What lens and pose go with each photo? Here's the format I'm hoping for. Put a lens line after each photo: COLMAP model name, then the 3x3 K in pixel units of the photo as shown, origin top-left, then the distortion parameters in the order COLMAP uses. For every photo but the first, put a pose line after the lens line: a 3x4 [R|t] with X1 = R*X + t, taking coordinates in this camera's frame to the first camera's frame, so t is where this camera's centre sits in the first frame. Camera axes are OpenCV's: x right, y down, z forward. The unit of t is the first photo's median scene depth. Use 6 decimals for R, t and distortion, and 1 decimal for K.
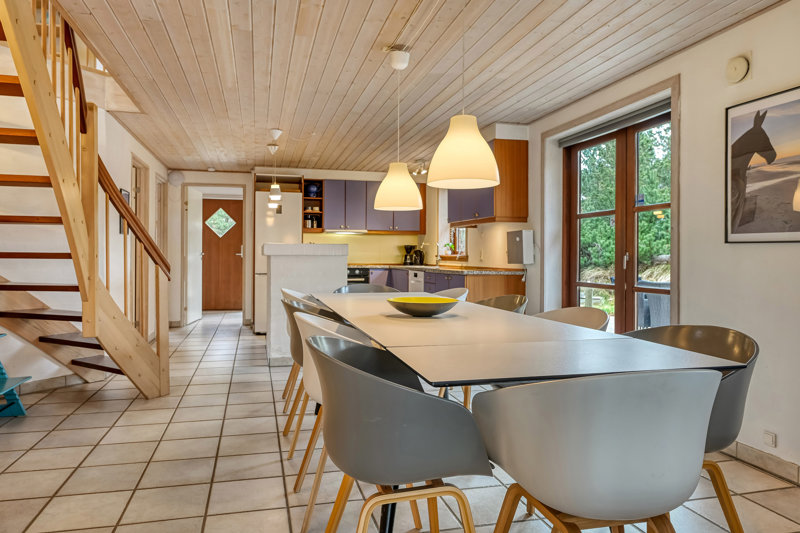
lens RADIAL K [[563.9, 0, 369.6], [0, 563.9, 259.5], [0, 0, 1]] dist [0.004357, 0.004632]
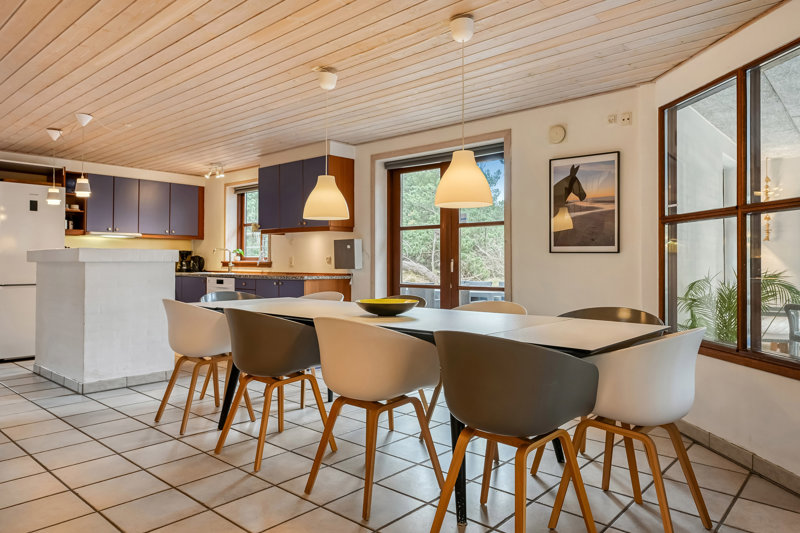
lens RADIAL K [[563.9, 0, 408.9], [0, 563.9, 251.4], [0, 0, 1]] dist [0.004357, 0.004632]
pose [[0.810343, 0.008871, 0.585889, -0.191418], [0.005495, 0.999726, -0.022736, -0.000796], [-0.585930, 0.021644, 0.810073, 0.018419]]
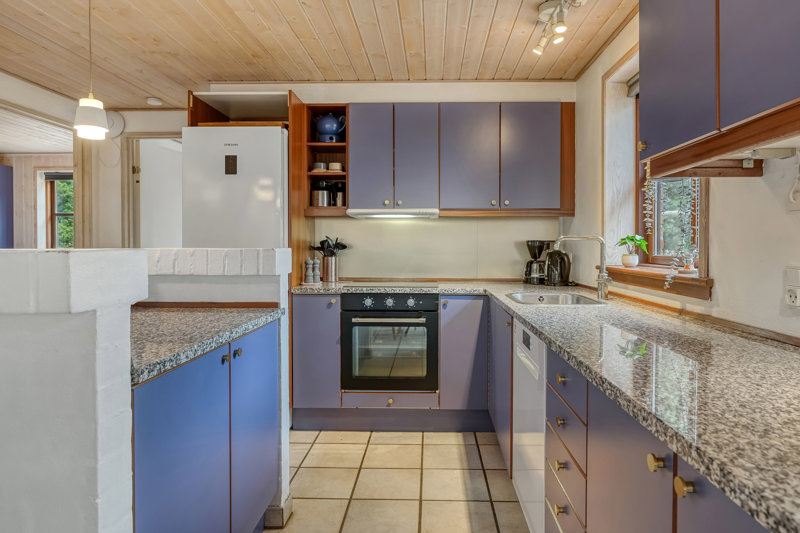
lens RADIAL K [[517.2, 0, 414.2], [0, 517.2, 252.7], [0, 0, 1]] dist [-0.000740, 0.000846]
pose [[0.973091, -0.002555, -0.230405, 0.074609], [0.003861, 0.999979, 0.005218, -0.019089], [0.230387, -0.005967, 0.973081, 0.604082]]
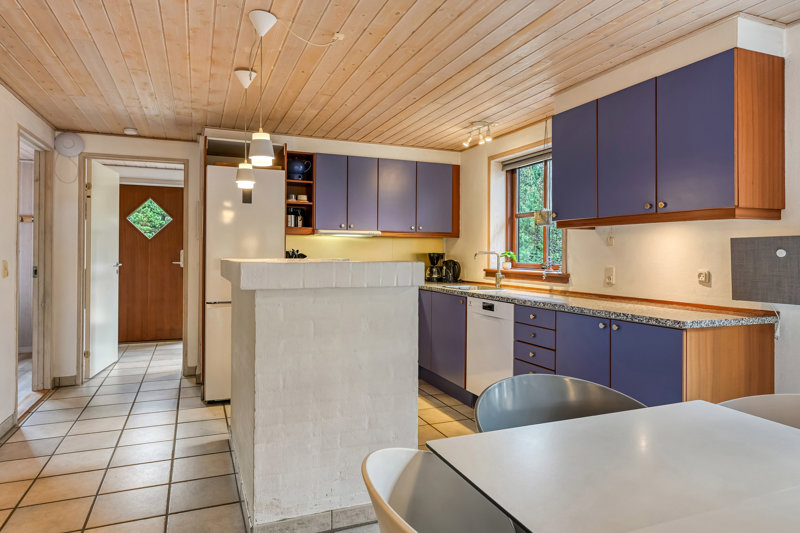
lens RADIAL K [[517.2, 0, 401.6], [0, 517.2, 253.5], [0, 0, 1]] dist [-0.000740, 0.000846]
pose [[0.983404, -0.000047, 0.181428, -0.093861], [0.001222, 0.999979, -0.006363, -0.022178], [-0.181424, 0.006479, 0.983384, 0.402950]]
